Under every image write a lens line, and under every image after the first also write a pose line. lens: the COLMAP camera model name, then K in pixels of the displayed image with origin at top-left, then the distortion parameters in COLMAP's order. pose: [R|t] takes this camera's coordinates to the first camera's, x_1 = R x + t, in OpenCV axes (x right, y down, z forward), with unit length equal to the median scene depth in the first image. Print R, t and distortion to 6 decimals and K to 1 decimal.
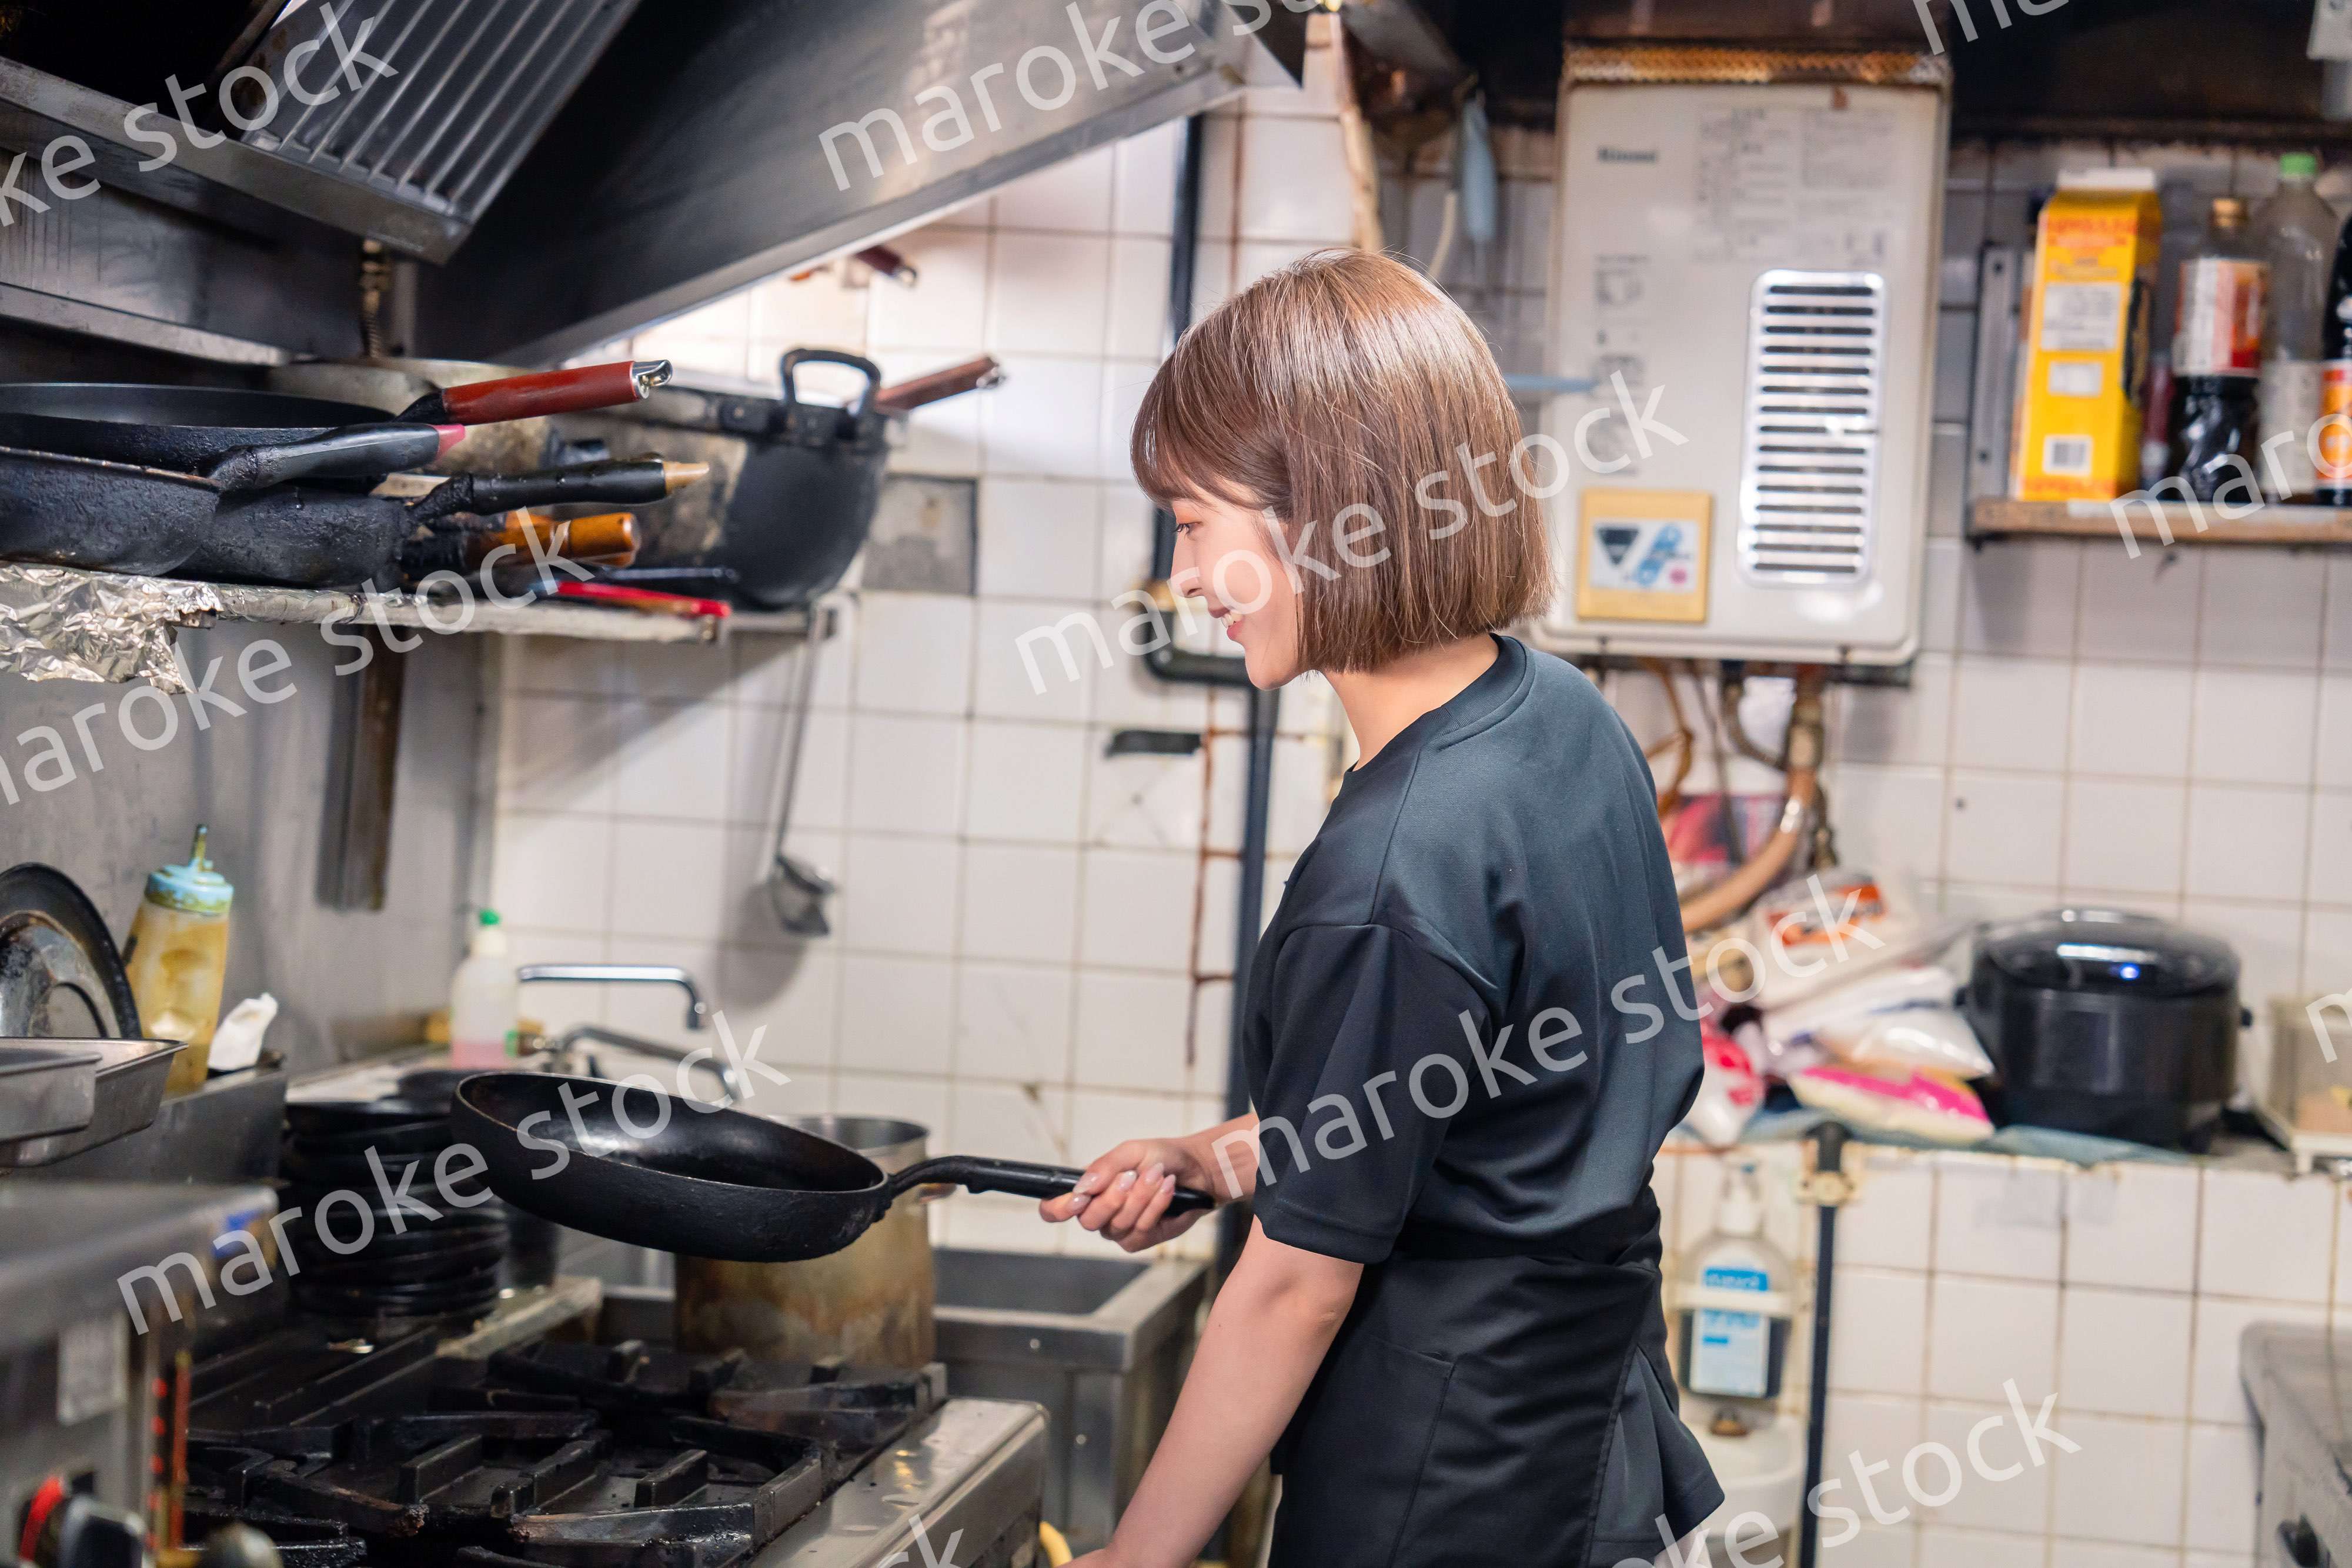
lens RADIAL K [[4471.5, 0, 1182.5], [0, 4471.5, 839.6], [0, 0, 1]] dist [0.286052, 0.000000]
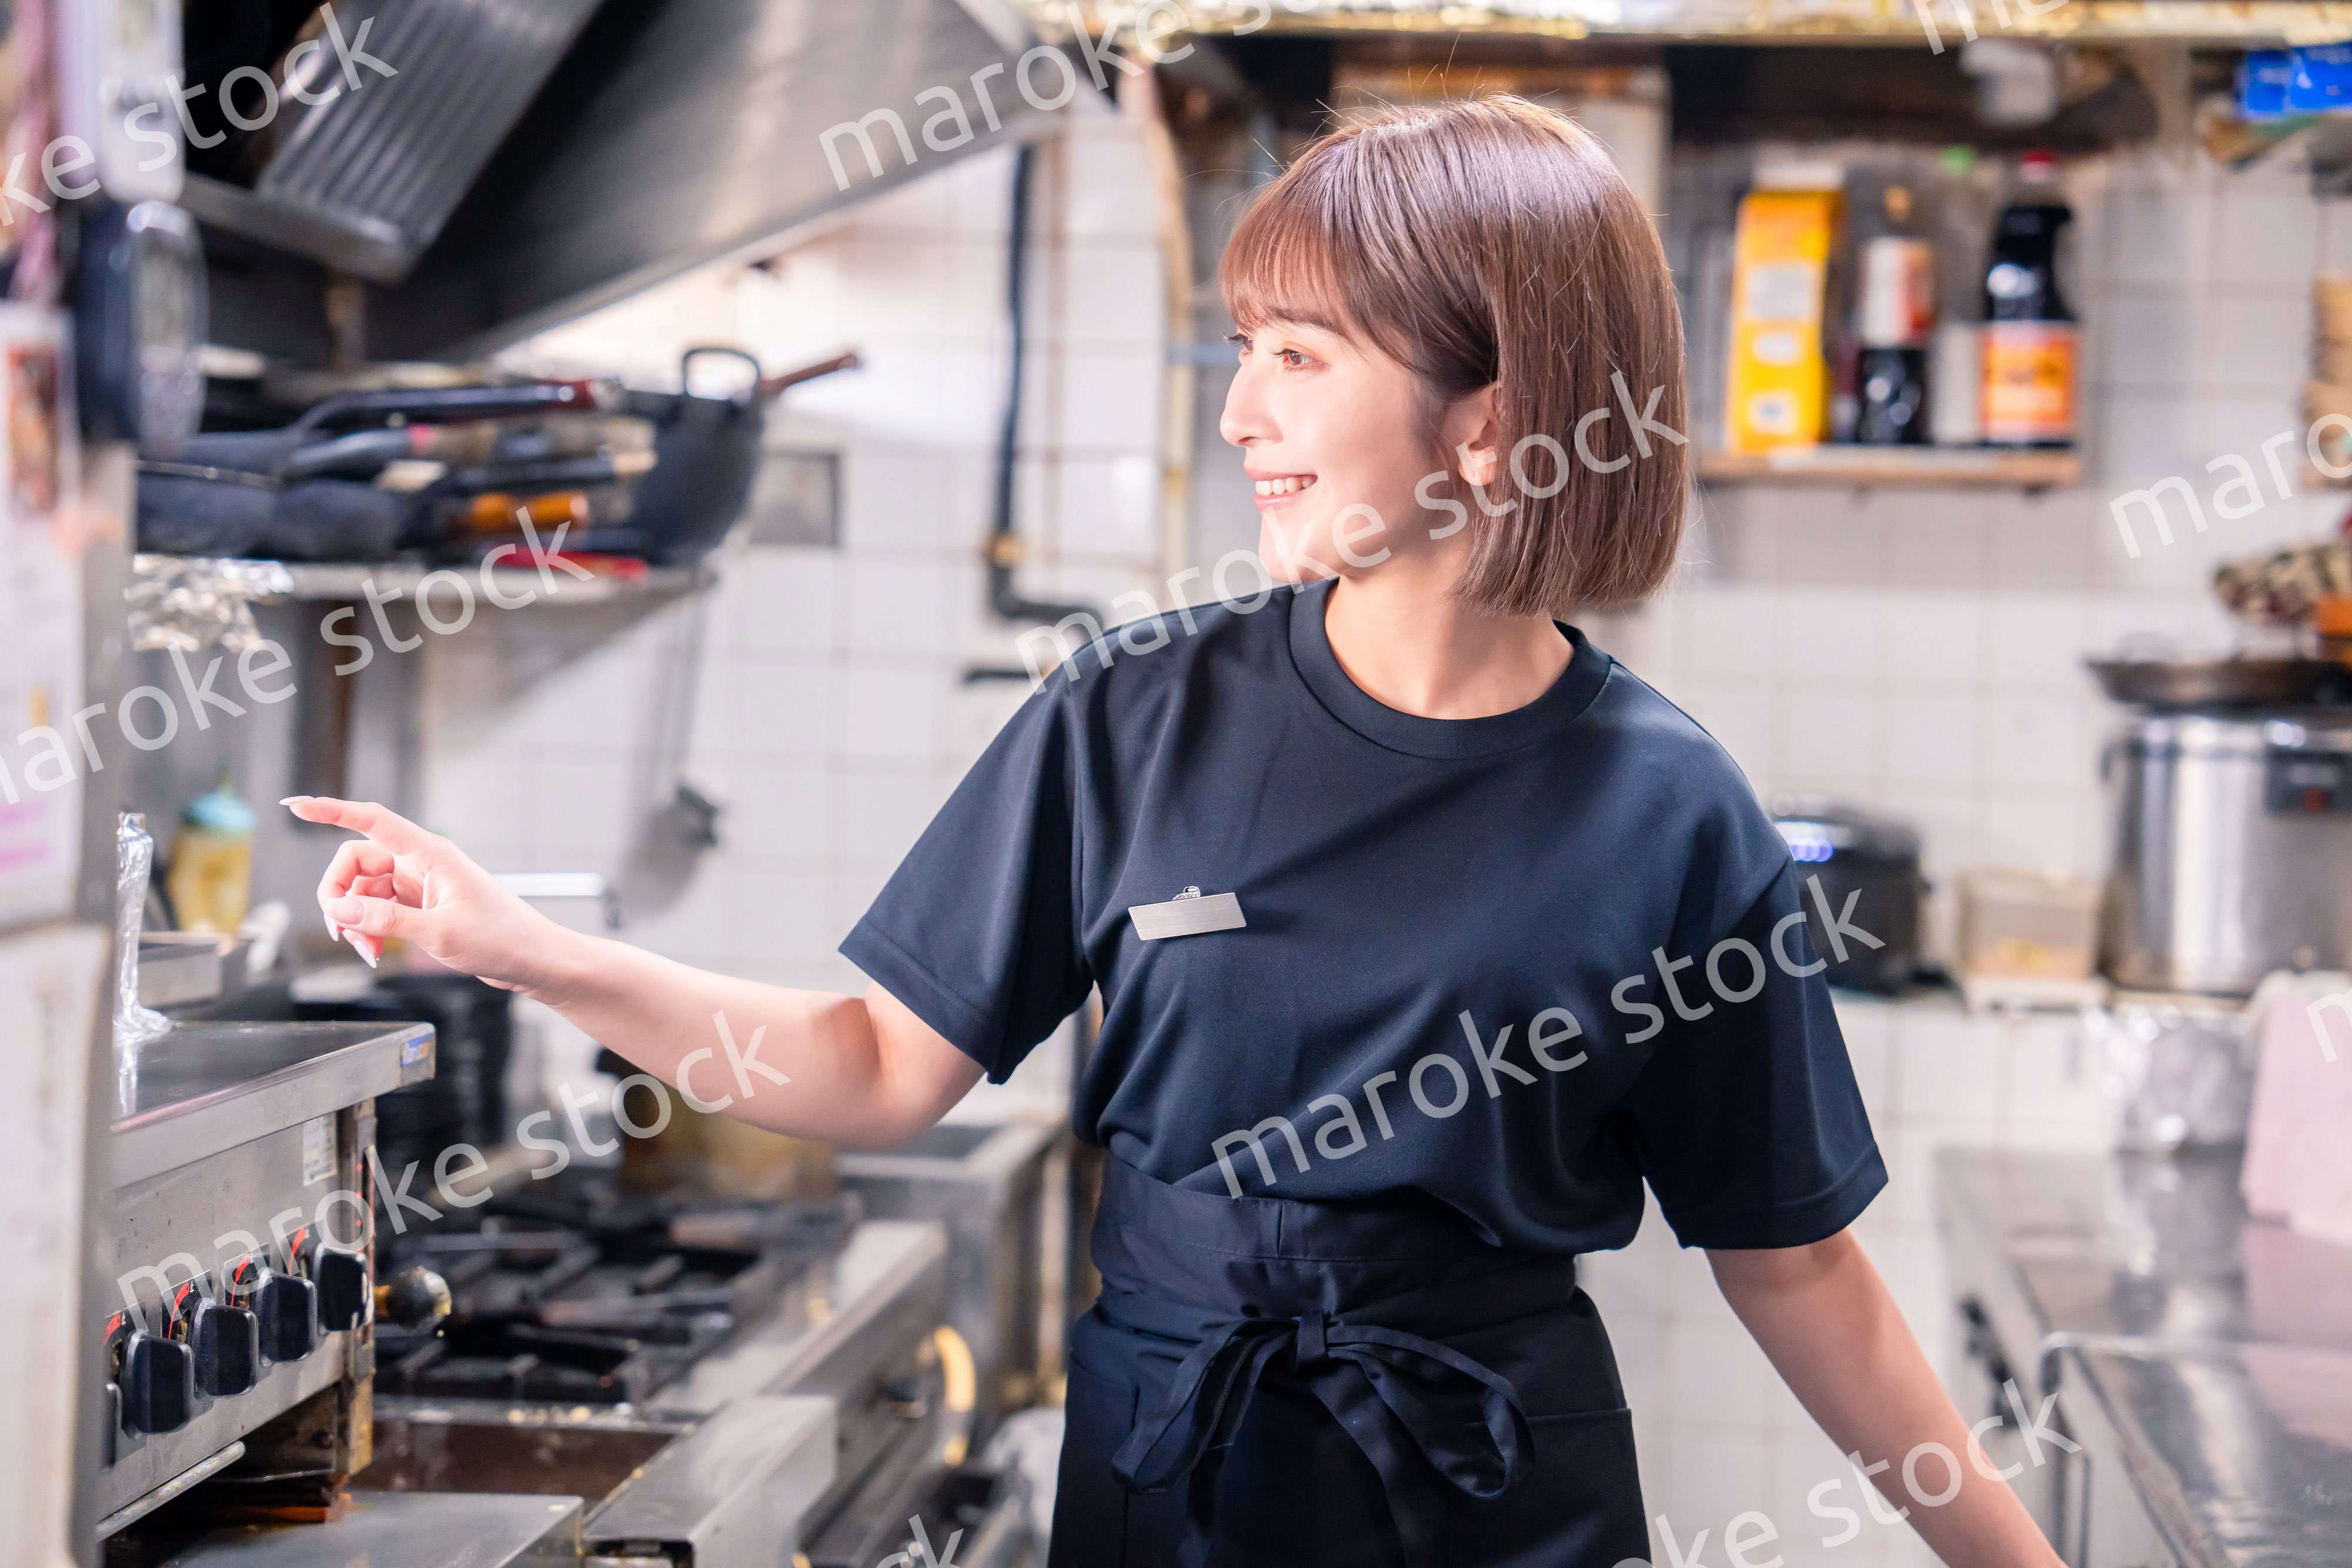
lens RADIAL K [[4471.5, 0, 1162.8], [0, 4471.5, 799.8], [0, 0, 1]] dist [0.286052, 0.000000]
pose [[0.998564, -0.025752, 0.046976, -0.020245], [0.025424, 0.999648, 0.007550, 0.002873], [-0.047154, -0.006345, 0.998867, -0.162941]]
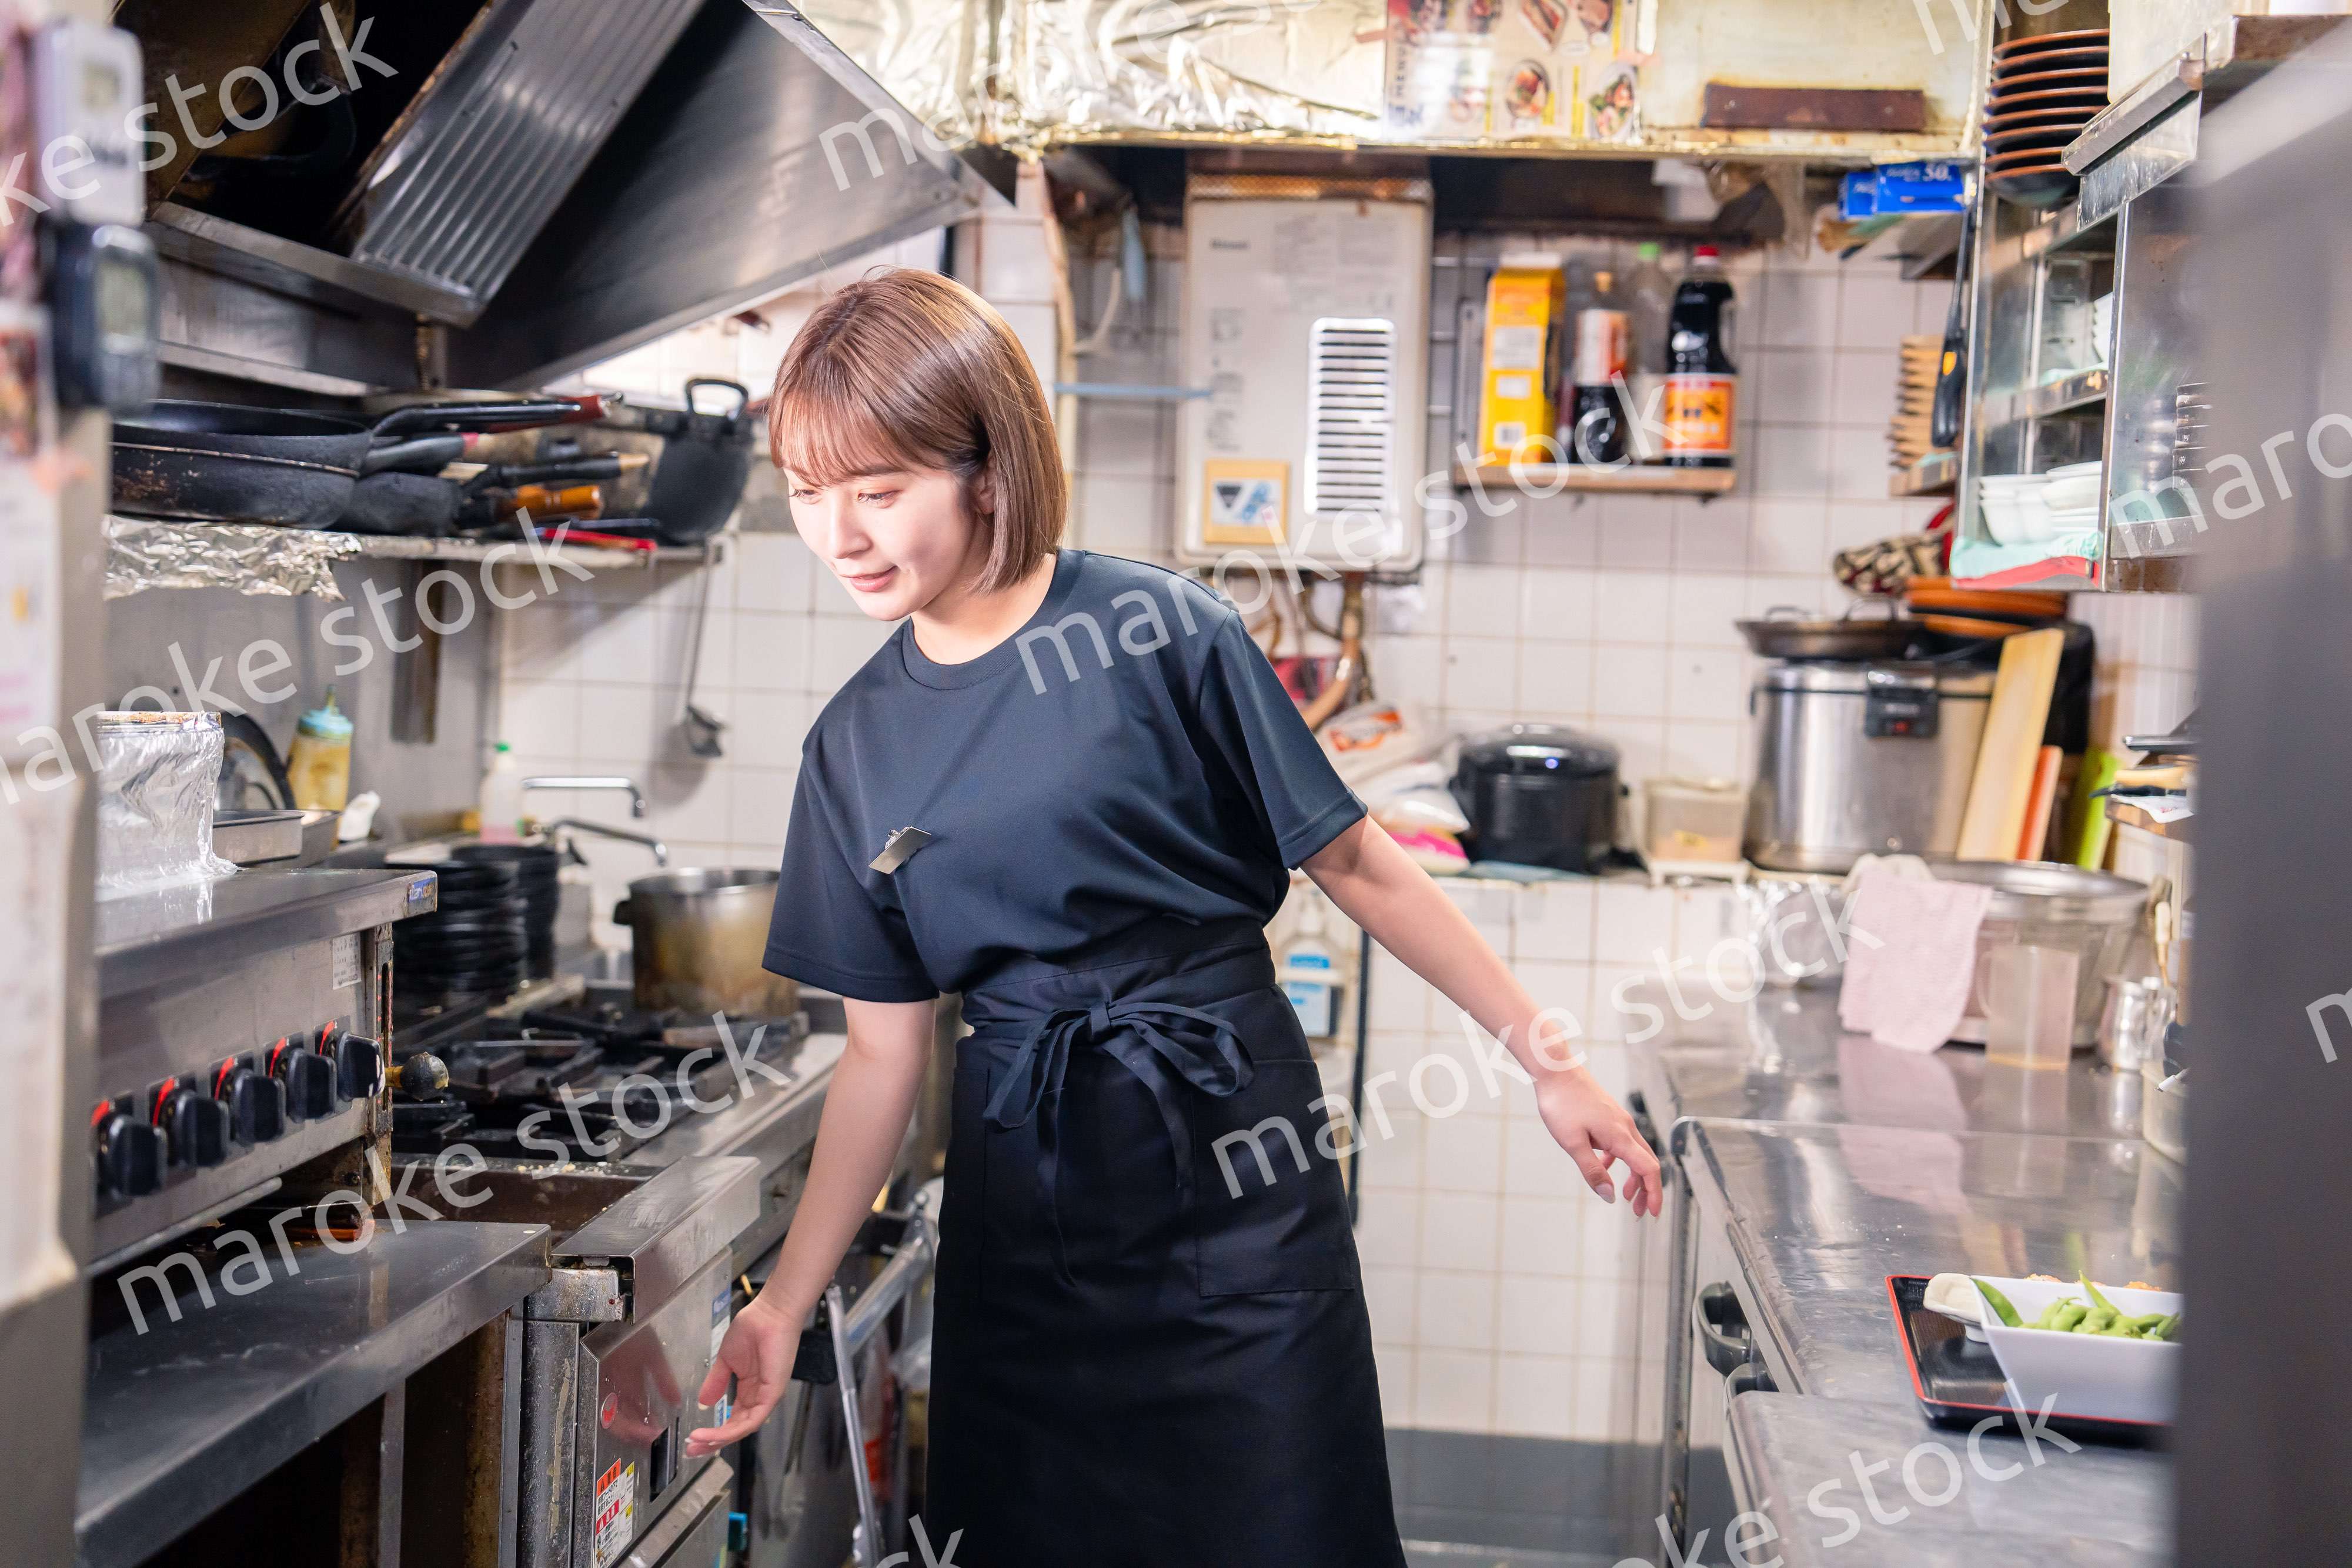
lens RADIAL K [[3348.8, 0, 1168.5], [0, 3348.8, 791.2], [0, 0, 1]] dist [0.162042, 0.000000]
pose [[0.998009, -0.020437, 0.059670, 0.004989], [0.019065, 0.999543, 0.023477, 0.009120], [-0.060123, -0.022293, 0.997942, -0.164681]]
